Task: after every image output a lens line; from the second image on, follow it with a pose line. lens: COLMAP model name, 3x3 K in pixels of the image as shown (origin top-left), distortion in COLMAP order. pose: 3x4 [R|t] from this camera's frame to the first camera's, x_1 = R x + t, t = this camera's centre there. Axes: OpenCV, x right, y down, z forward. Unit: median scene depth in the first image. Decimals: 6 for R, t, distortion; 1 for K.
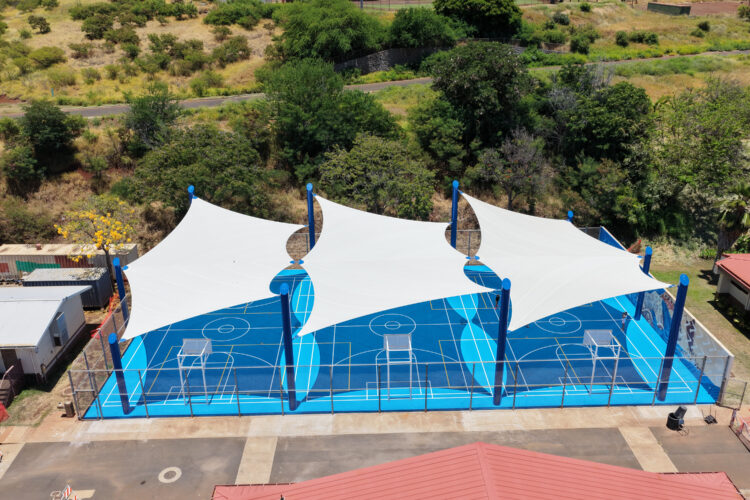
lens RADIAL K [[619.9, 0, 373.9], [0, 619.9, 247.8], [0, 0, 1]] dist [-0.005430, 0.026003]
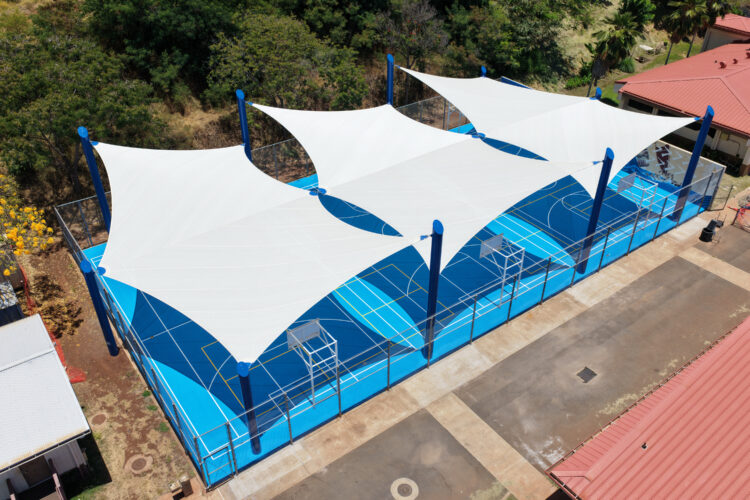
lens RADIAL K [[619.9, 0, 376.1], [0, 619.9, 251.2], [0, 0, 1]] dist [-0.005430, 0.026003]
pose [[0.818584, -0.319326, 0.477442, -0.487066], [0.205309, 0.938973, 0.276005, -0.115043], [-0.536441, -0.127910, 0.834188, 0.295994]]
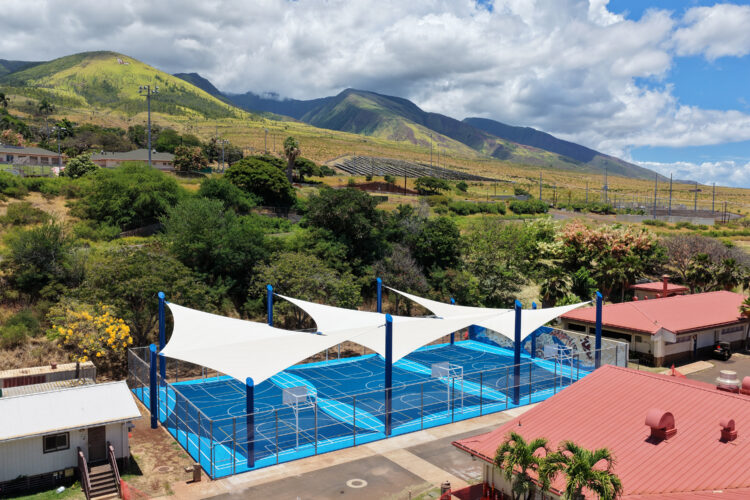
lens RADIAL K [[619.9, 0, 374.6], [0, 619.9, 250.7], [0, 0, 1]] dist [-0.005430, 0.026003]
pose [[0.846869, -0.017377, 0.531517, -0.655684], [0.189163, 0.943943, -0.270534, 0.214083], [-0.497021, 0.329650, 0.802684, -0.005972]]
